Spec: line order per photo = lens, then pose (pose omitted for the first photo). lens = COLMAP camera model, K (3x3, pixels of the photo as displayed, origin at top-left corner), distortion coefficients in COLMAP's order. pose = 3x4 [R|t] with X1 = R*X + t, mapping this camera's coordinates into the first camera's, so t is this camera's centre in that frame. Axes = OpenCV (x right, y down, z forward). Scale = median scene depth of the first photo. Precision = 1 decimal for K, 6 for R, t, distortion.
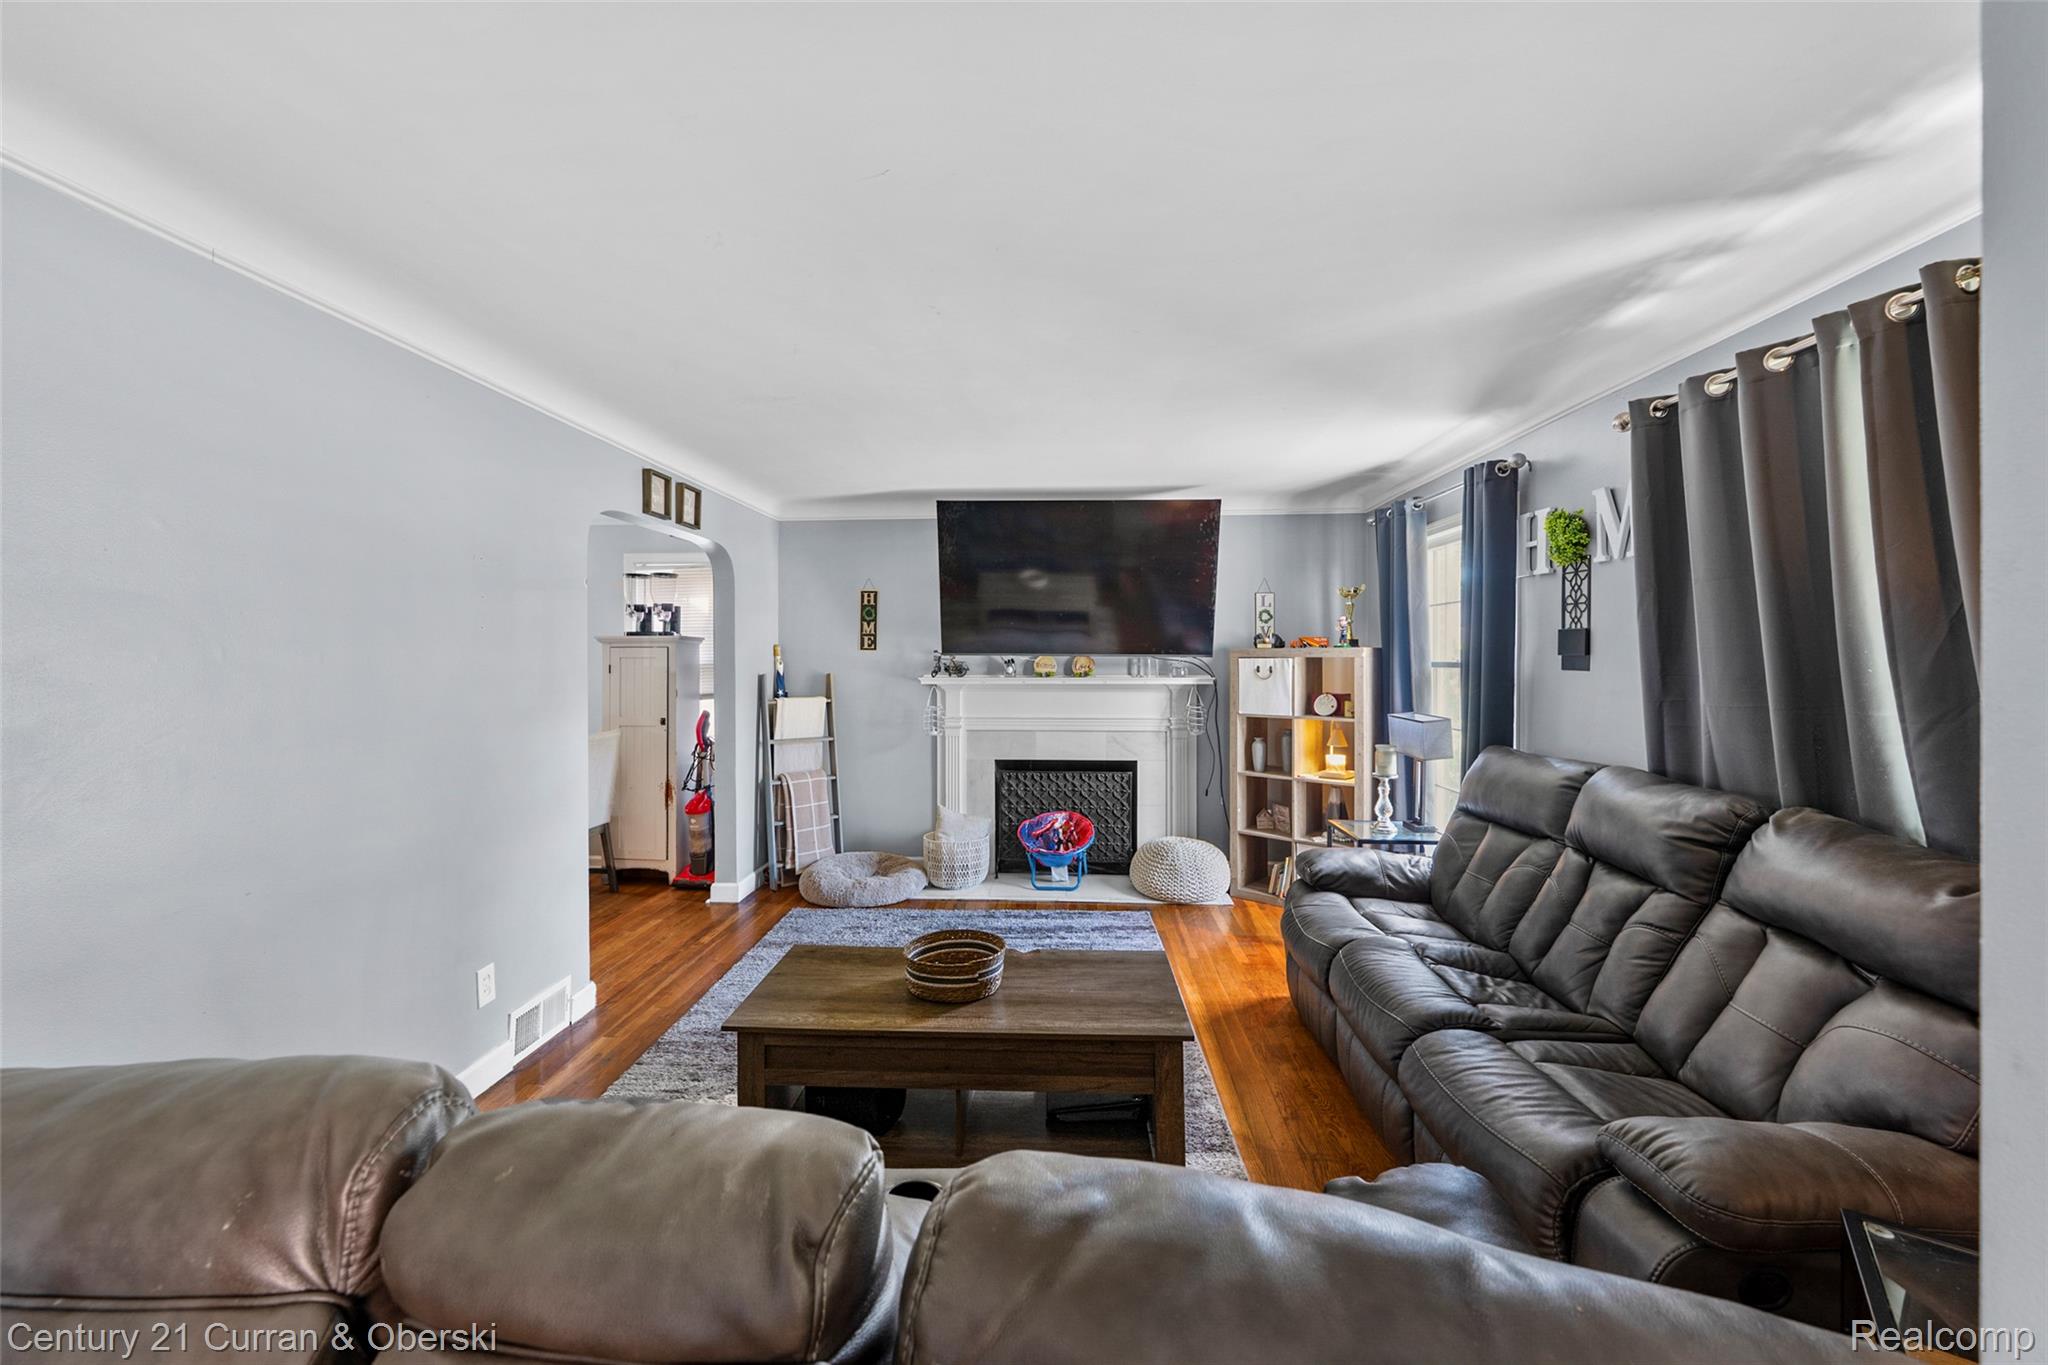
lens RADIAL K [[839.9, 0, 1005.1], [0, 839.9, 661.2], [0, 0, 1]] dist [0.001204, 0.000812]
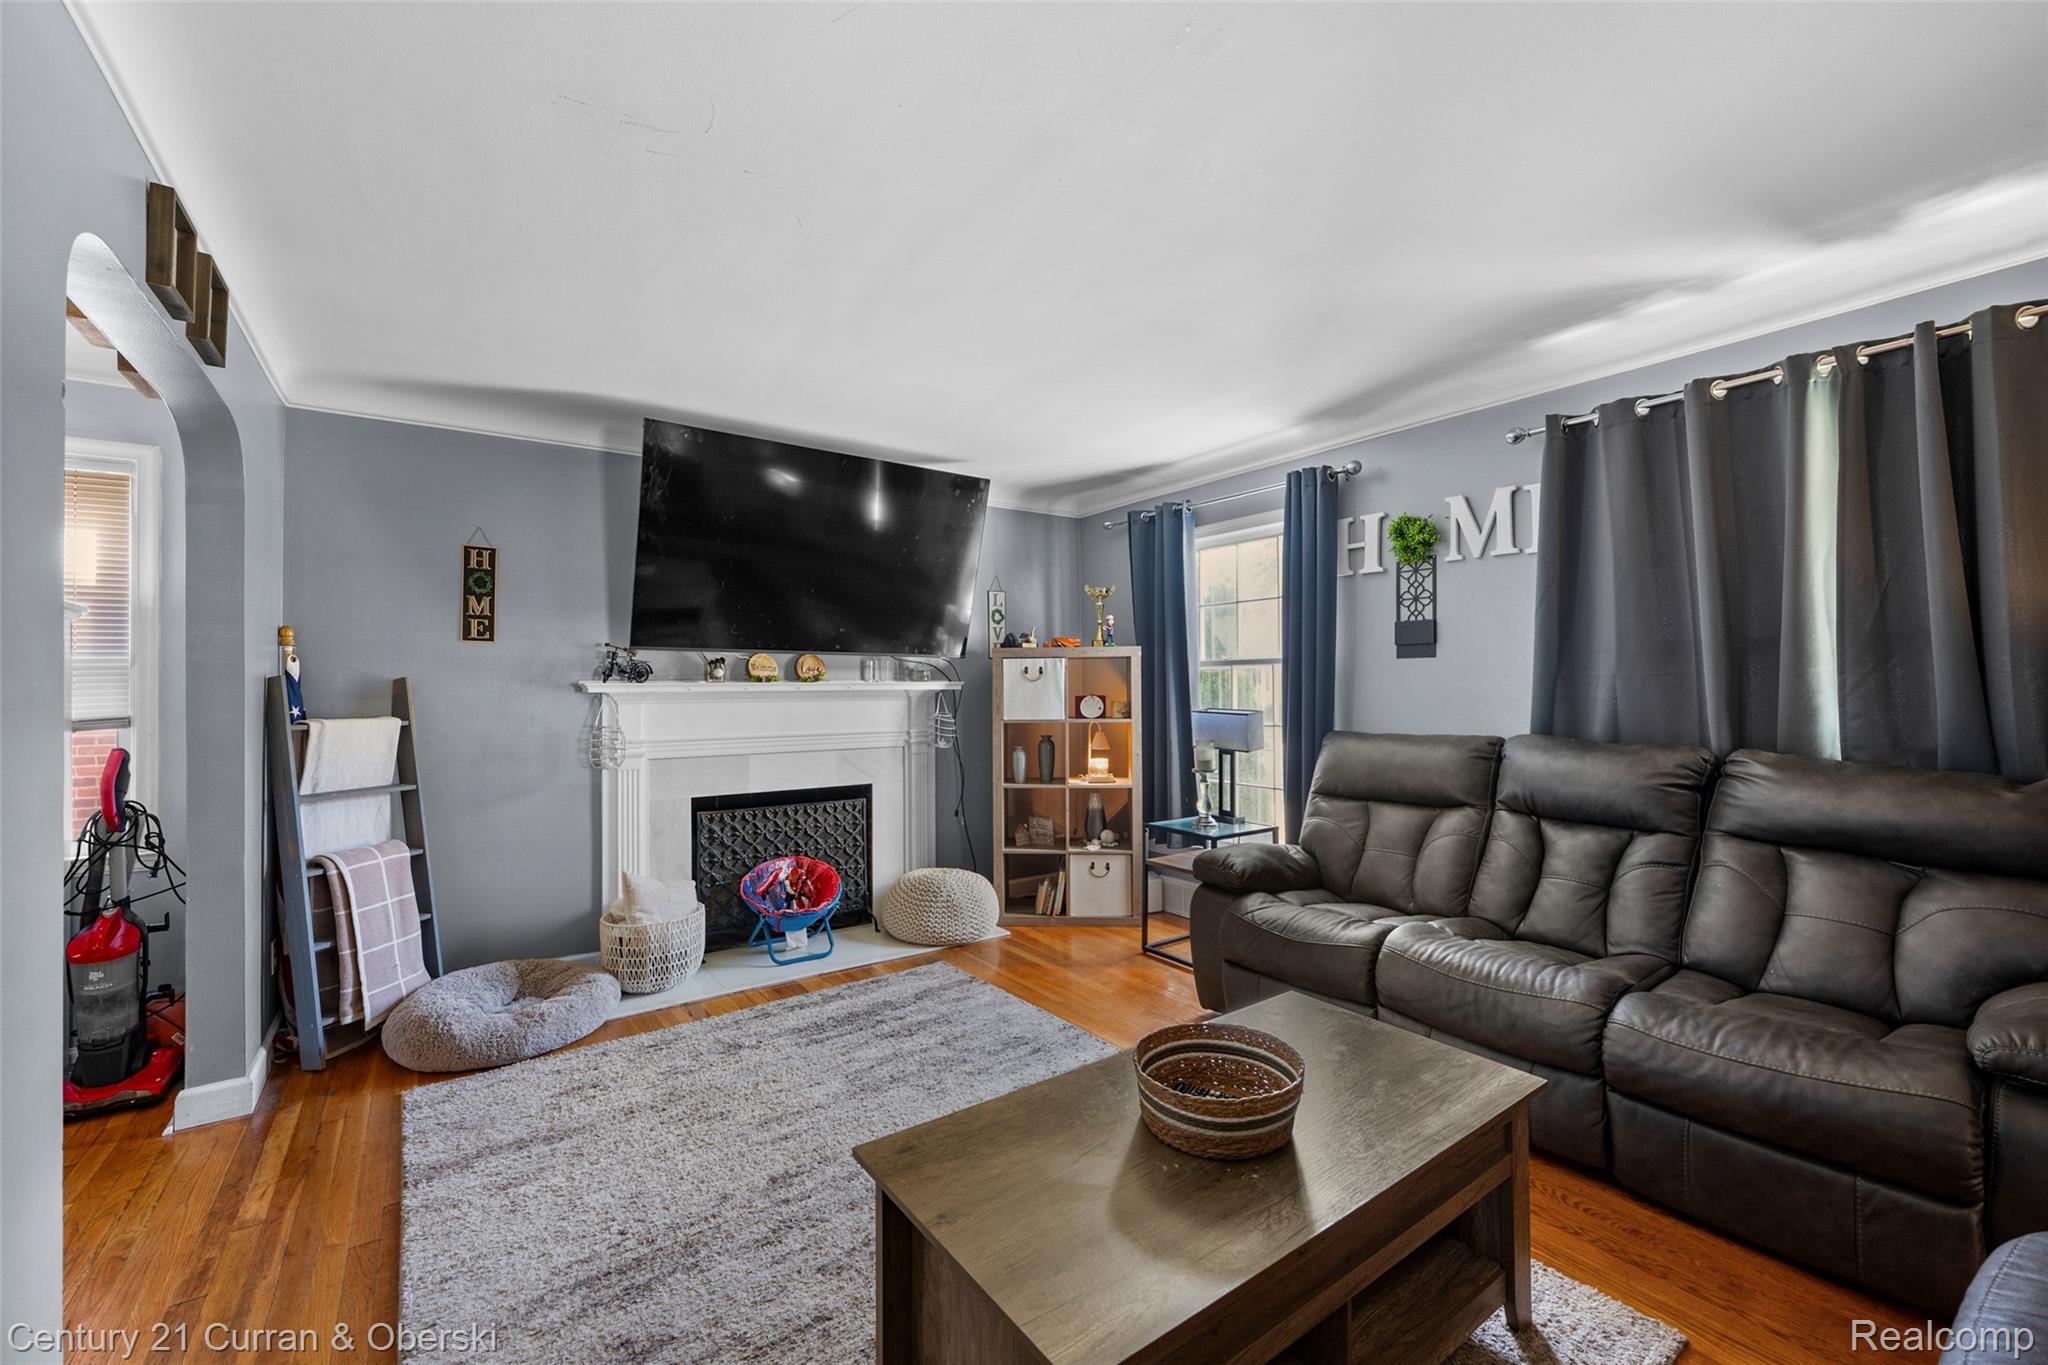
lens RADIAL K [[839.9, 0, 1024.3], [0, 839.9, 678.1], [0, 0, 1]] dist [0.001204, 0.000812]
pose [[0.774295, 0.002691, 0.632820, -0.263994], [0.009359, 0.999833, -0.015702, 0.030710], [-0.632756, 0.018081, 0.774140, 0.278976]]
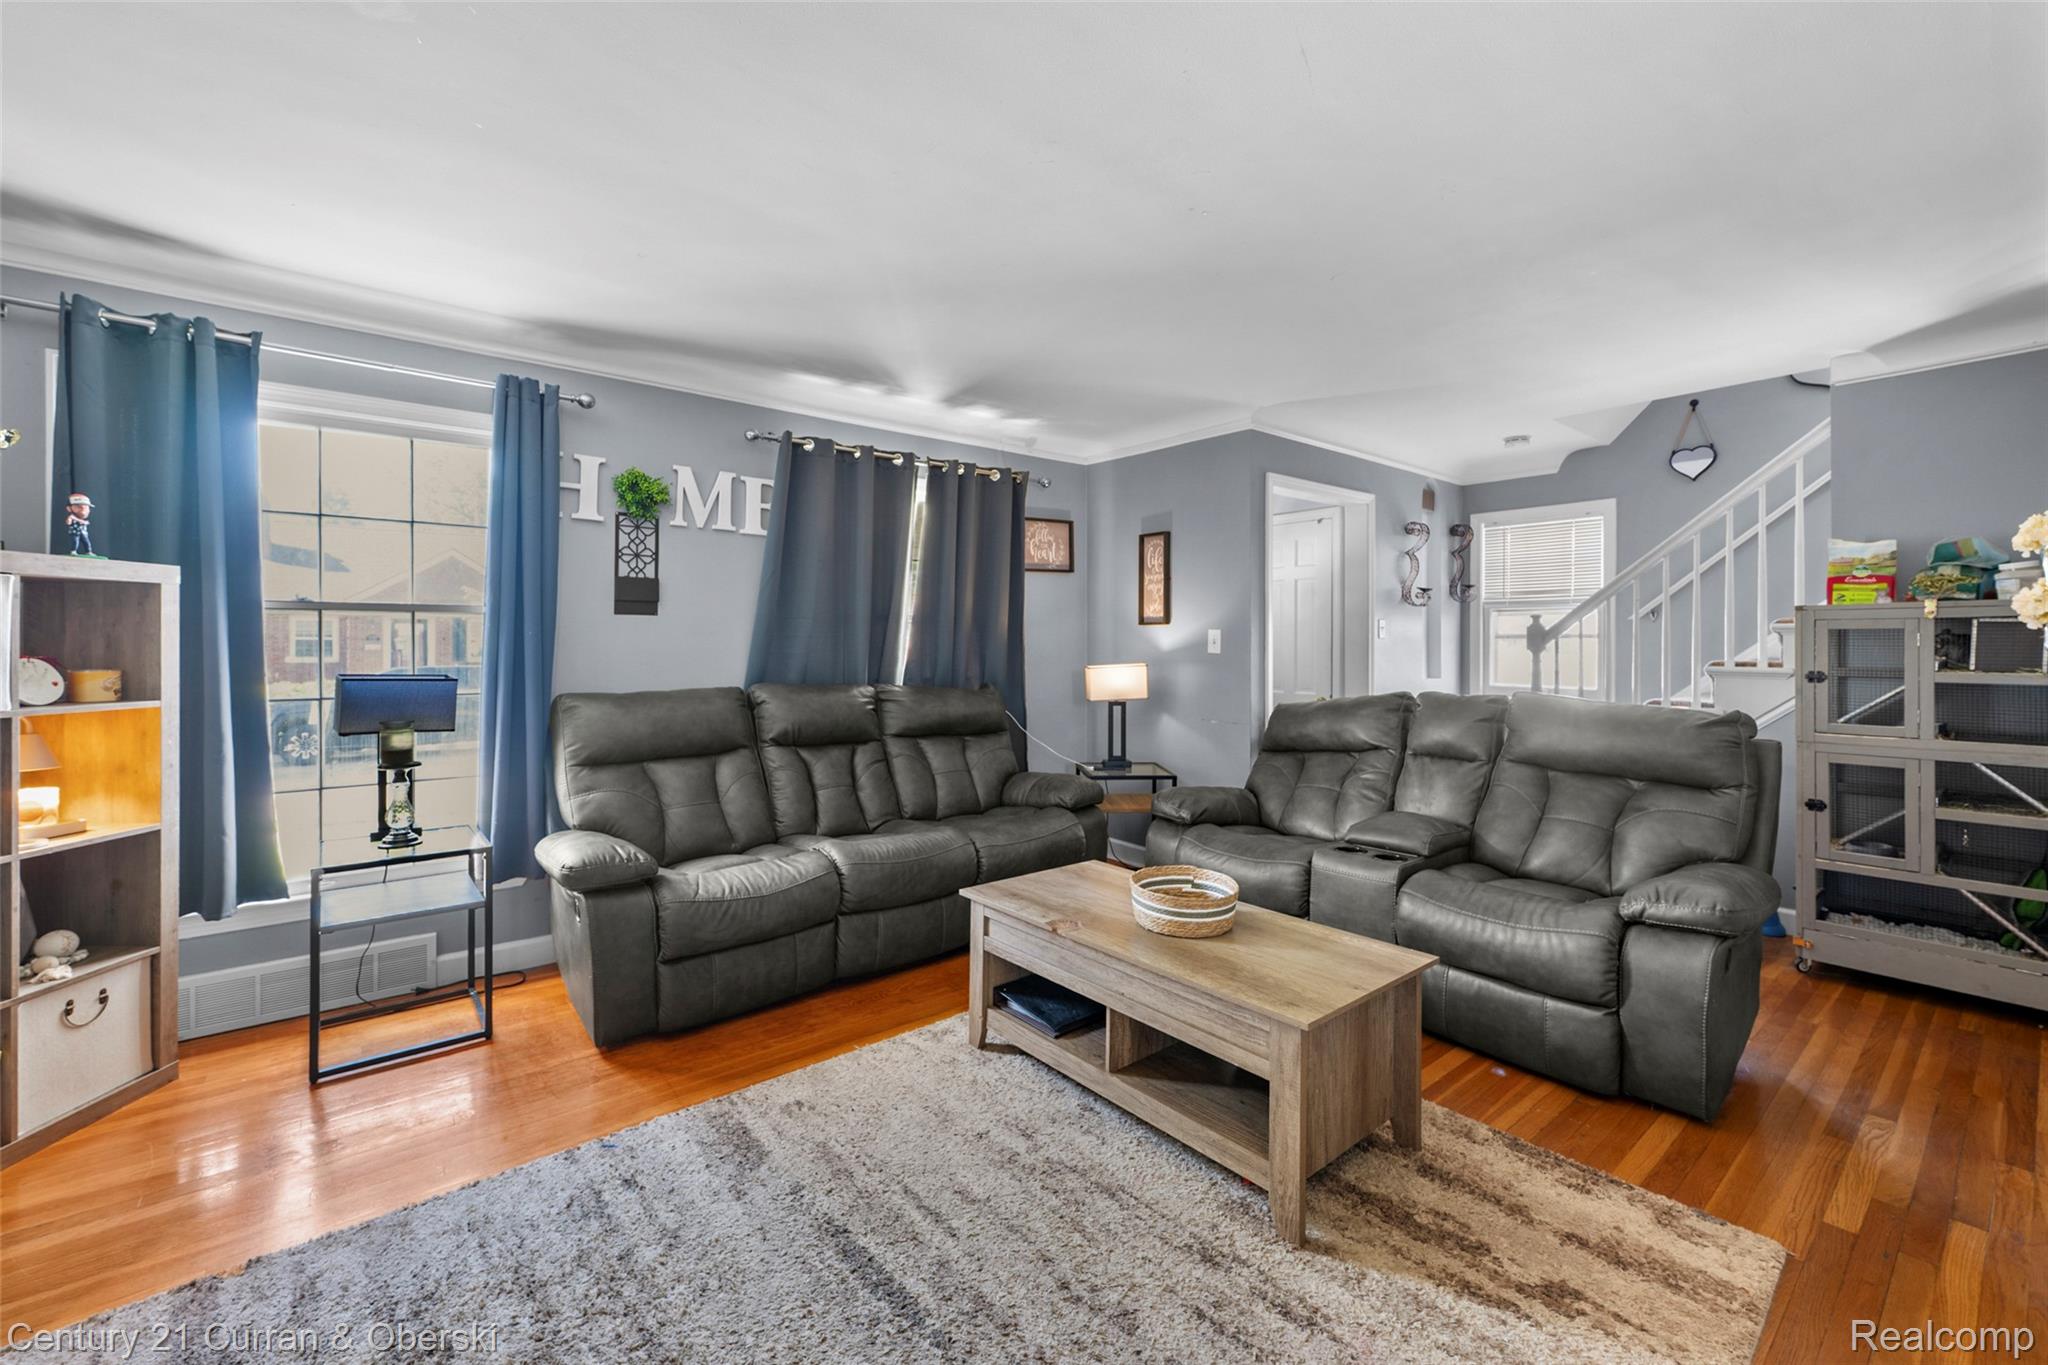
lens RADIAL K [[839.9, 0, 1022.8], [0, 839.9, 644.6], [0, 0, 1]] dist [0.001204, 0.000812]
pose [[-0.688177, 0.005010, 0.725526, -0.294380], [0.007440, 0.999972, 0.000152, 0.032914], [-0.725505, 0.005503, -0.688195, 0.842620]]
